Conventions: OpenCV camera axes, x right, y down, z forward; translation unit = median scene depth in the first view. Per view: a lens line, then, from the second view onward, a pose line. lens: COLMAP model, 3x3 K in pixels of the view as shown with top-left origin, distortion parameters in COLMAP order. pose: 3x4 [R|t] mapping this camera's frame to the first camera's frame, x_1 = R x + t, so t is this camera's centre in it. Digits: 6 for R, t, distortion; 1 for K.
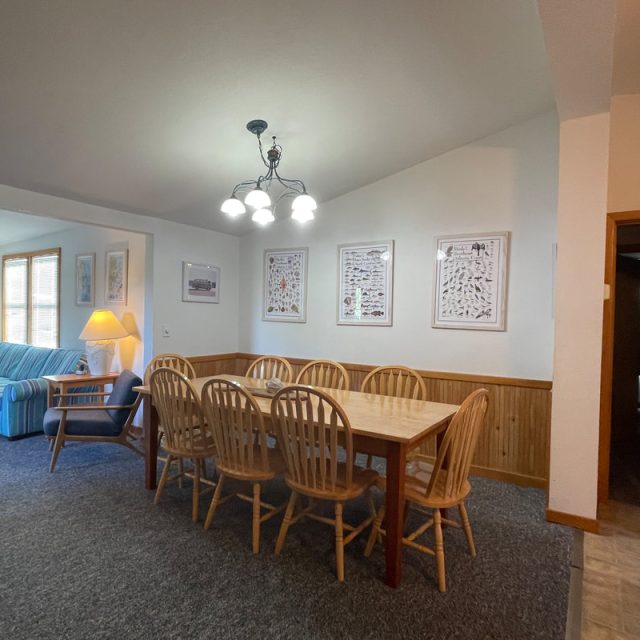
lens RADIAL K [[421.8, 0, 320.1], [0, 421.8, 320.2], [0, 0, 1]] dist [0.002289, -0.016078]
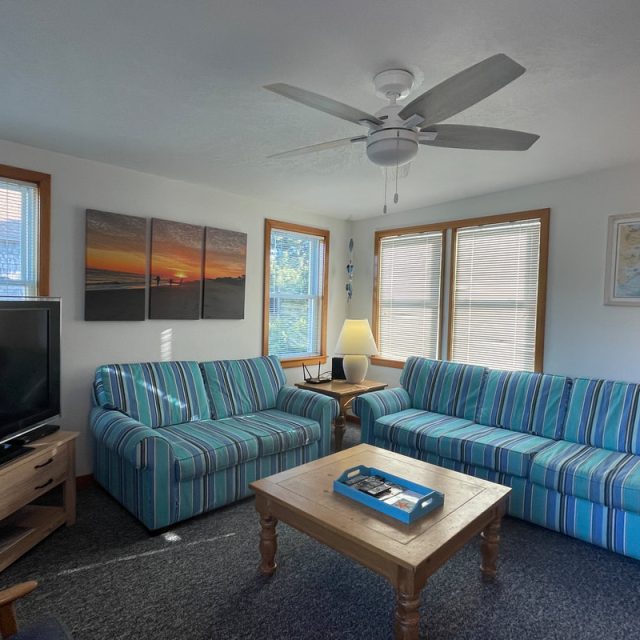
lens RADIAL K [[421.8, 0, 317.4], [0, 421.8, 323.1], [0, 0, 1]] dist [0.002289, -0.016078]
pose [[0.973755, 0.010920, -0.227336, -0.742070], [-0.004921, 0.999625, 0.026940, -0.019755], [0.227545, -0.025114, 0.973444, 0.302057]]
